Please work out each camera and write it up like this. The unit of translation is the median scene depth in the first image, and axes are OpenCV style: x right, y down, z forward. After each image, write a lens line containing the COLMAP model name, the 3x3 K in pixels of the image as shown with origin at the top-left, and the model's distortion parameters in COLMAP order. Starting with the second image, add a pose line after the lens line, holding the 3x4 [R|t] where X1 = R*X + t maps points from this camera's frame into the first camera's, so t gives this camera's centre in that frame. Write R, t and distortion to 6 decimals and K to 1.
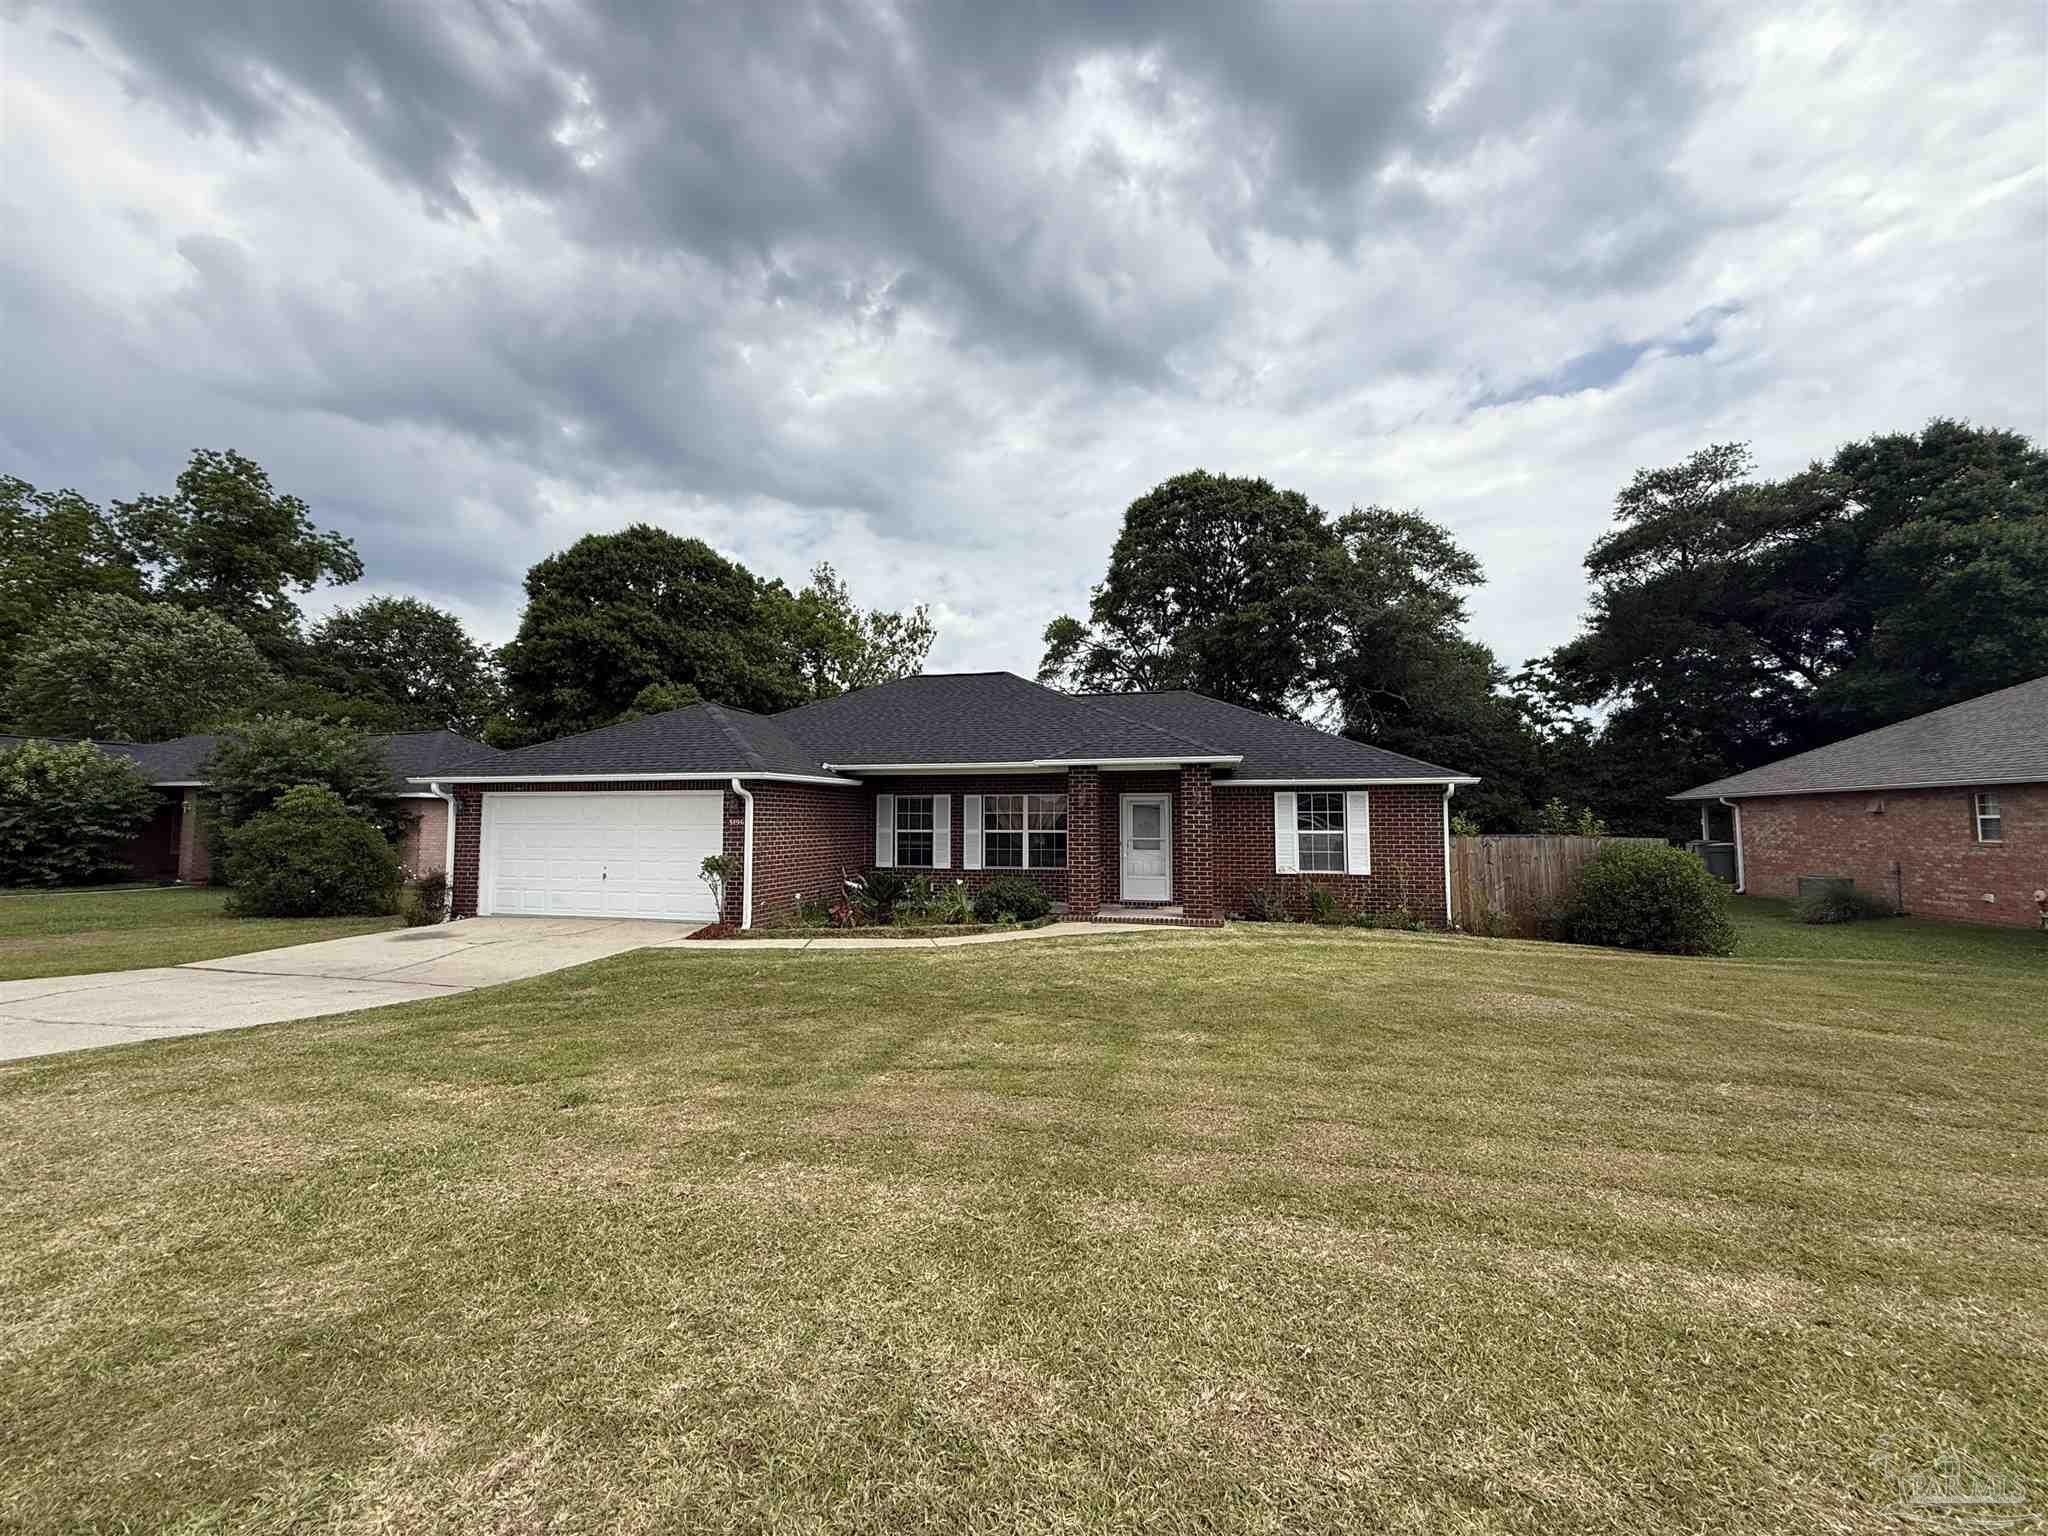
lens RADIAL K [[816.8, 0, 1018.0], [0, 816.8, 764.0], [0, 0, 1]] dist [0.002039, 0.000190]
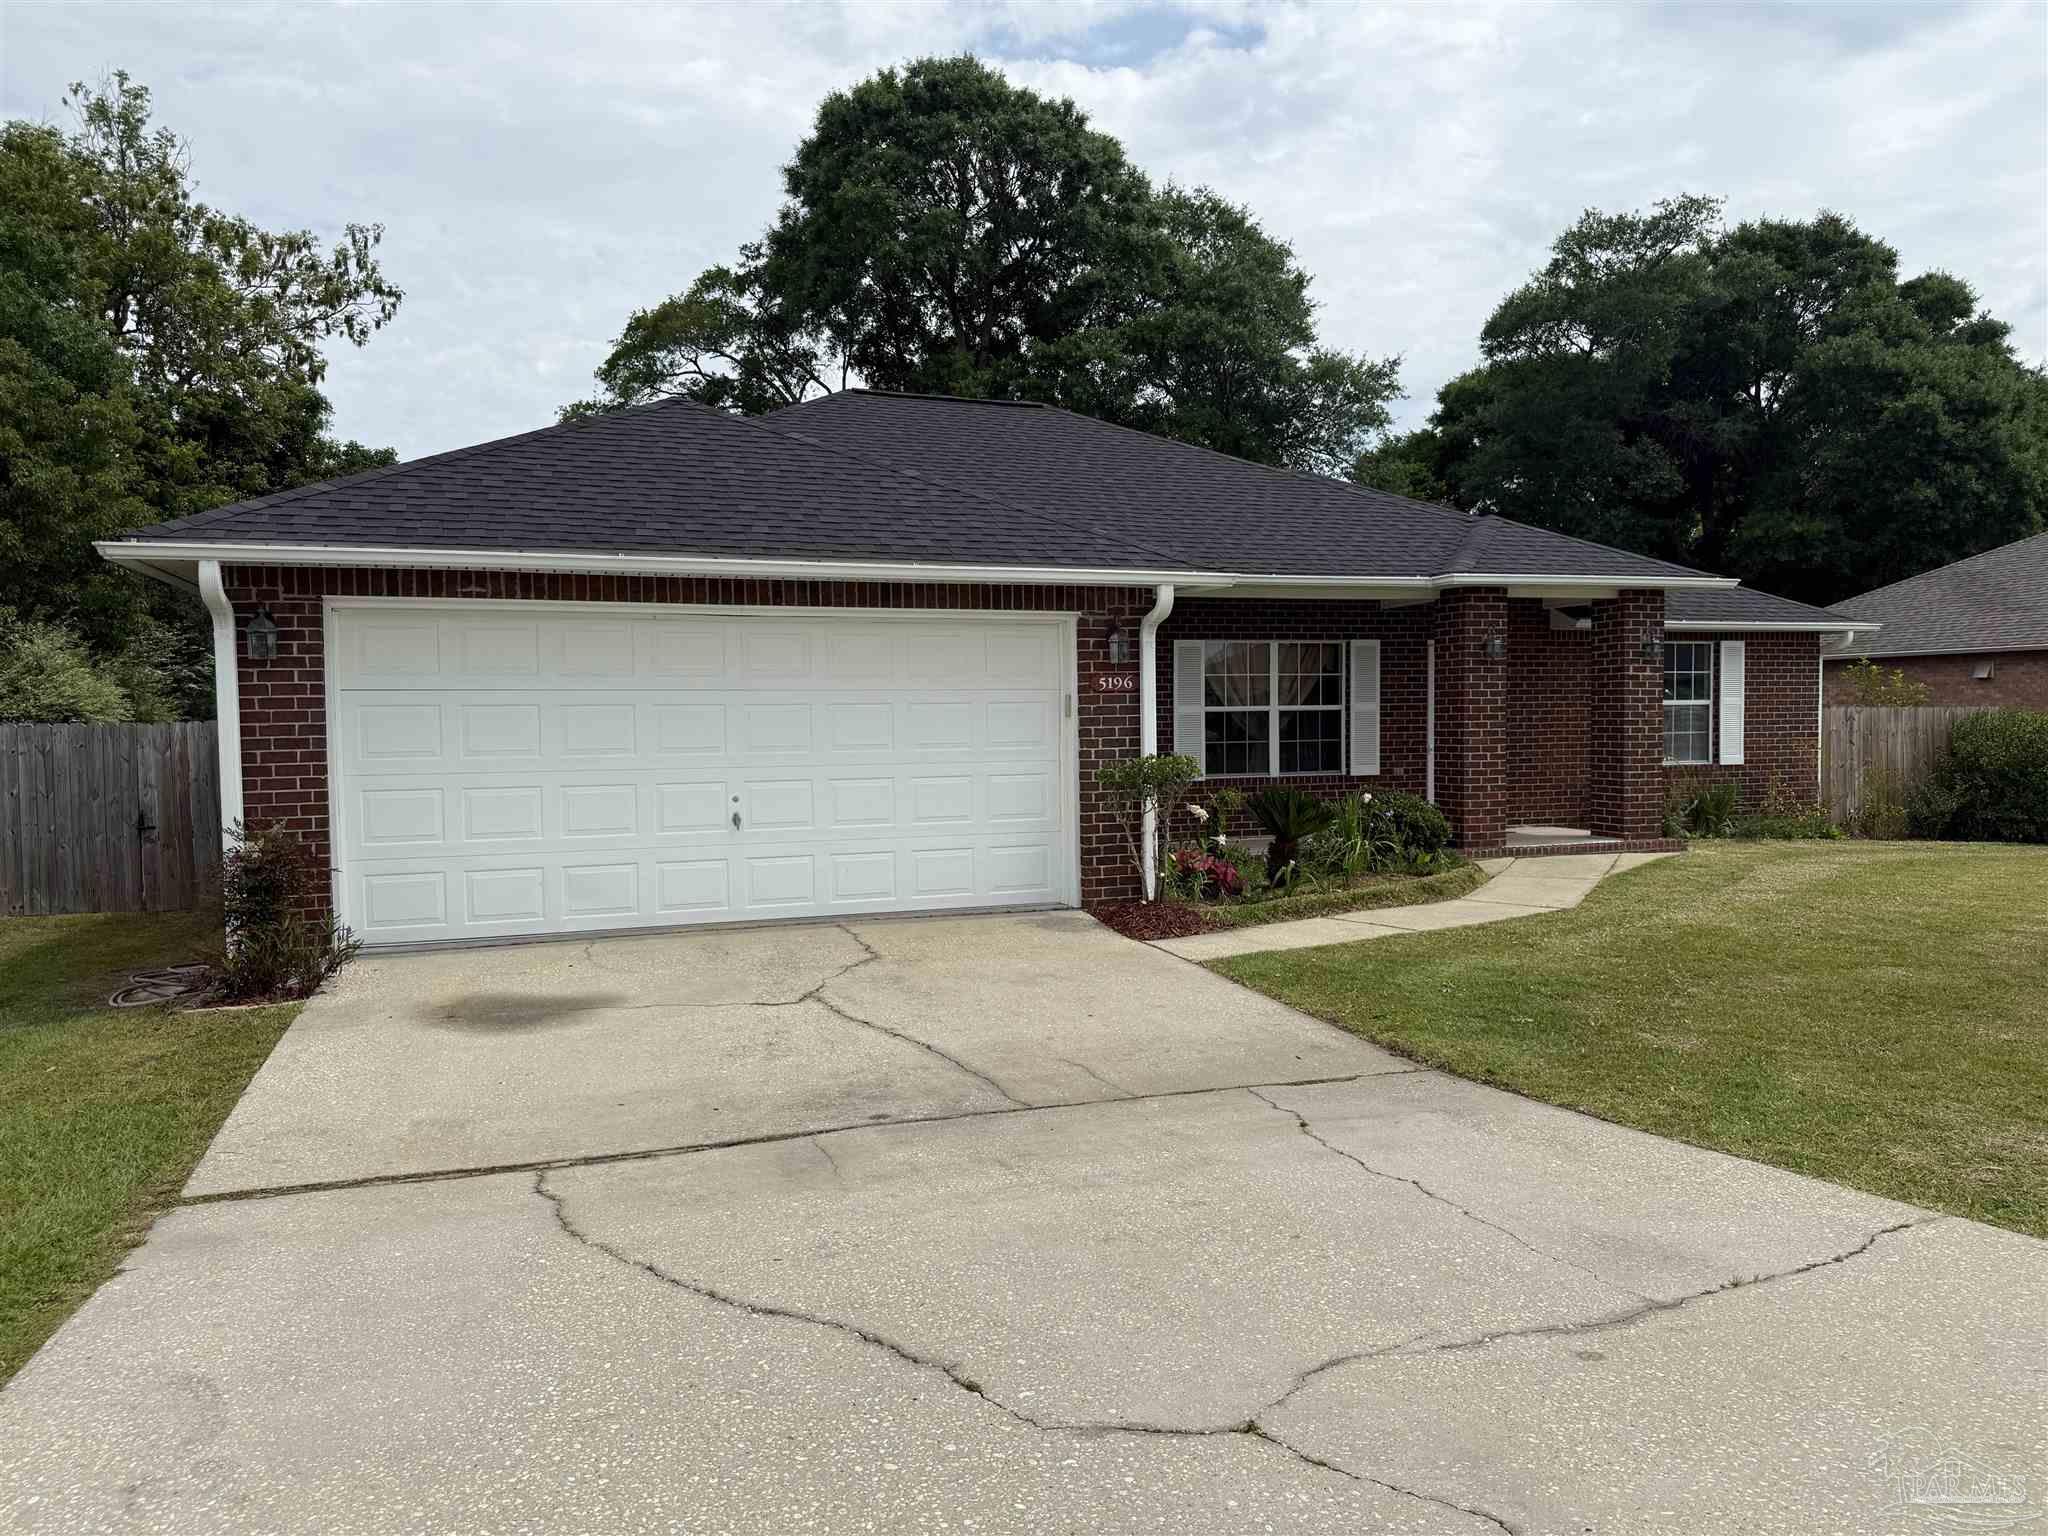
lens RADIAL K [[1444.3, 0, 1021.8], [0, 1444.3, 772.7], [0, 0, 1]] dist [0.037632, -0.041710]
pose [[0.832789, -0.032185, 0.552654, -0.343638], [-0.027470, 0.994676, 0.099322, 0.018137], [-0.552908, -0.097896, 0.827471, 0.153077]]
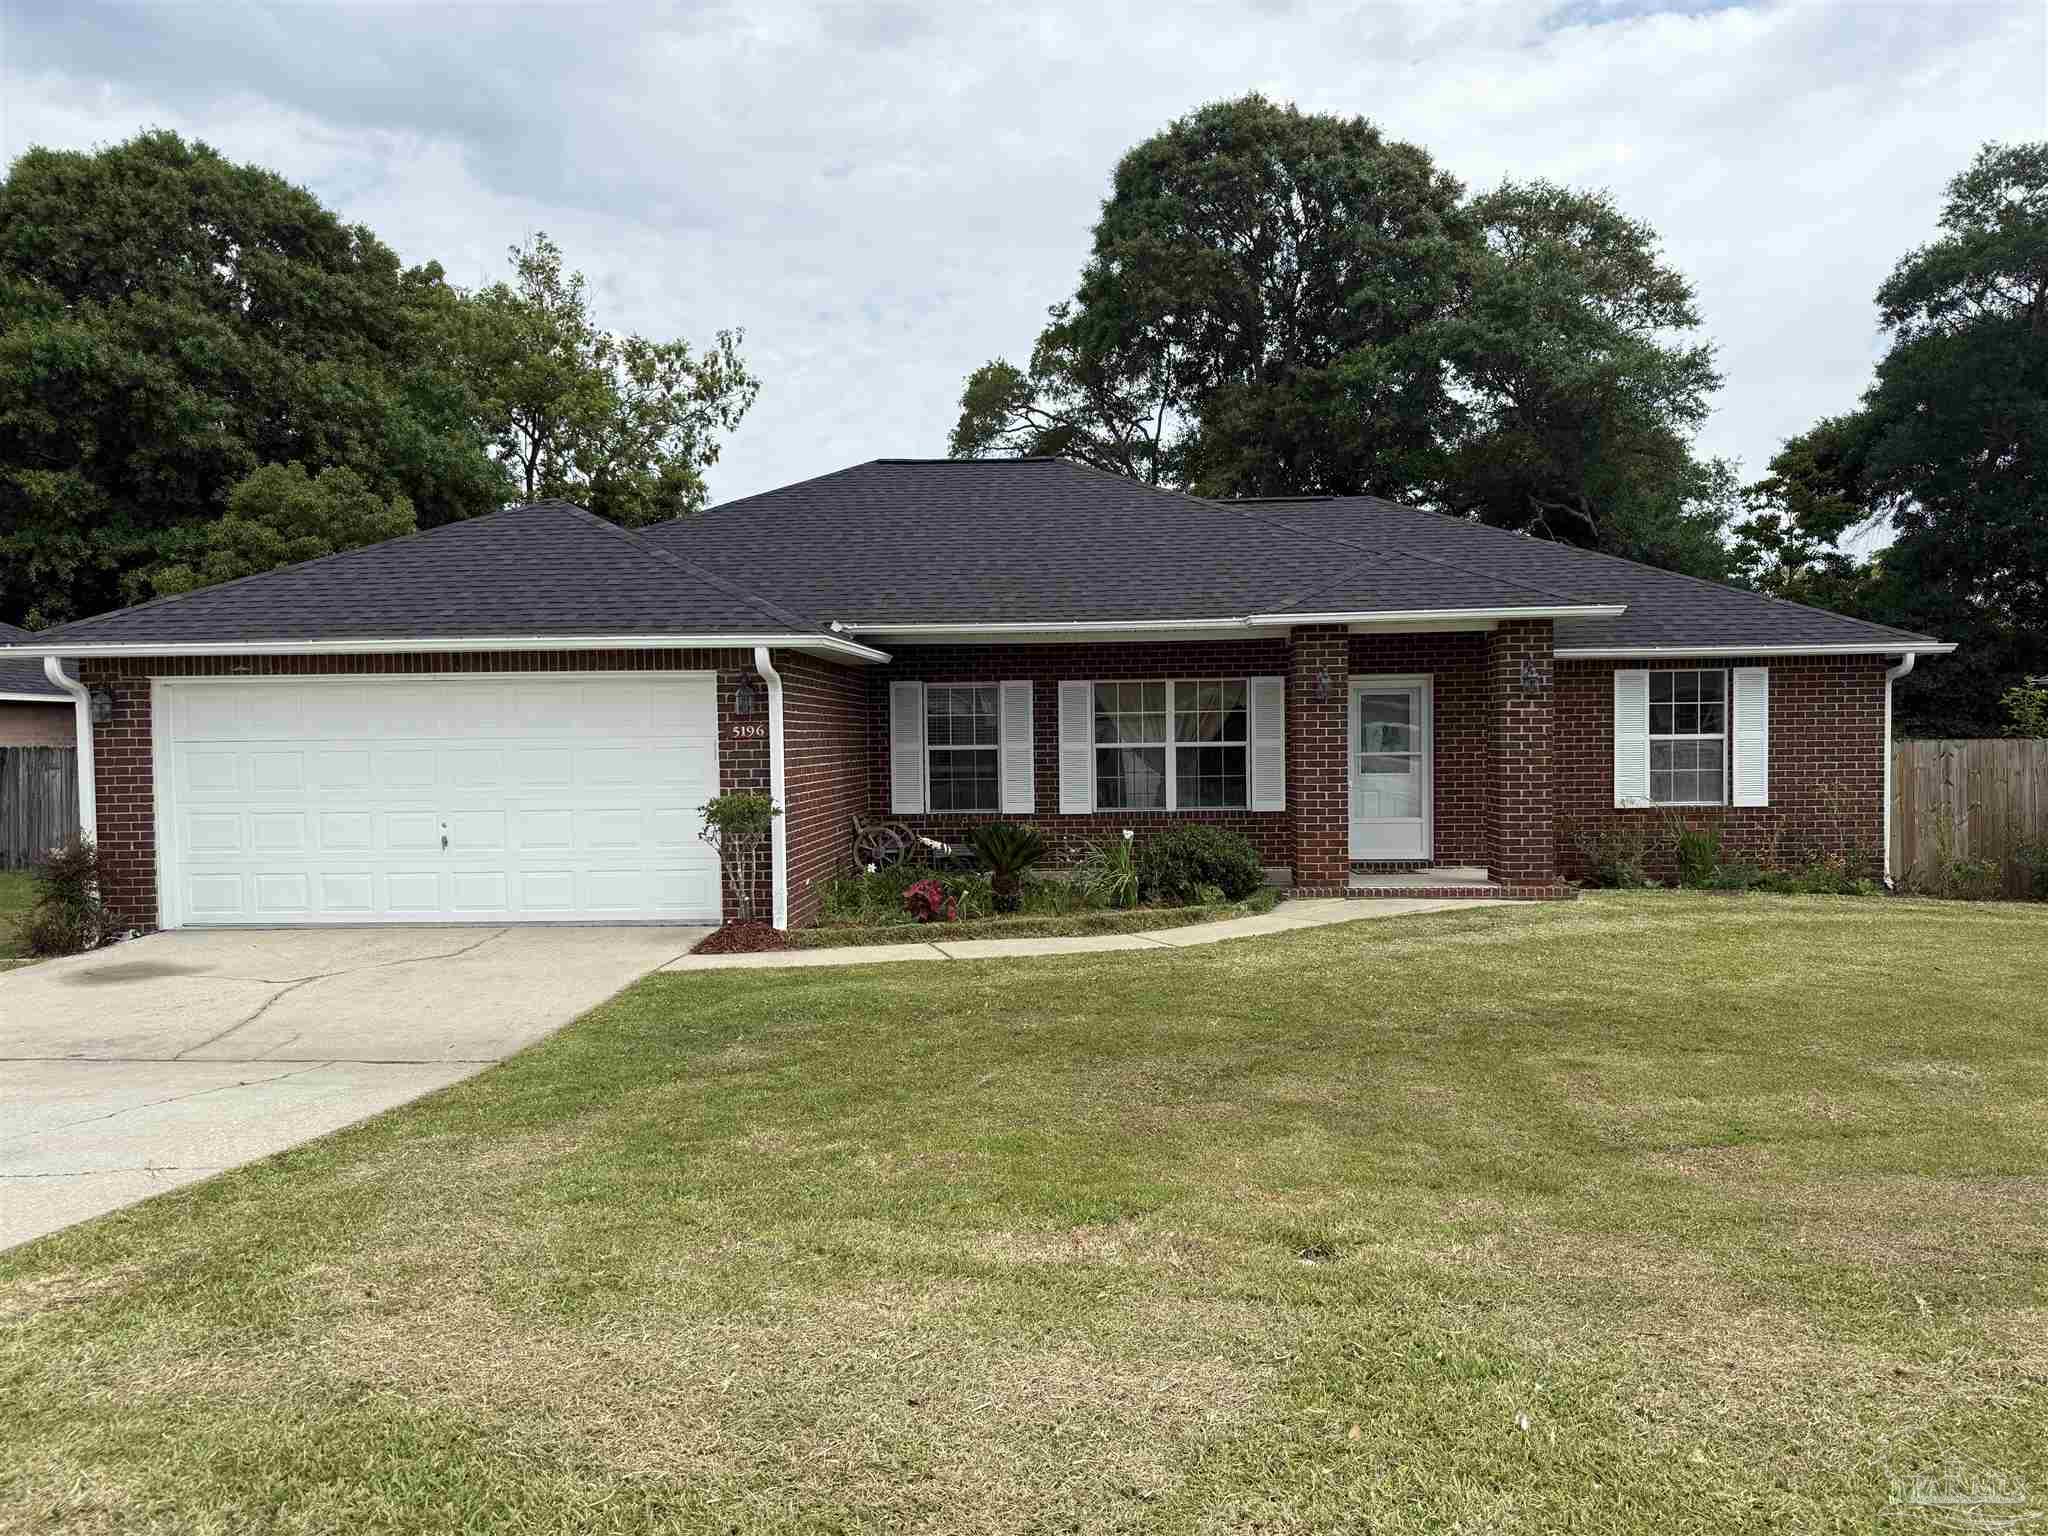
lens RADIAL K [[1444.3, 0, 1024.0], [0, 1444.3, 777.5], [0, 0, 1]] dist [0.037632, -0.041710]
pose [[0.982306, -0.018347, 0.186385, -0.142285], [0.000248, 0.995317, 0.096665, 0.005064], [-0.187285, -0.094909, 0.977710, 0.026652]]
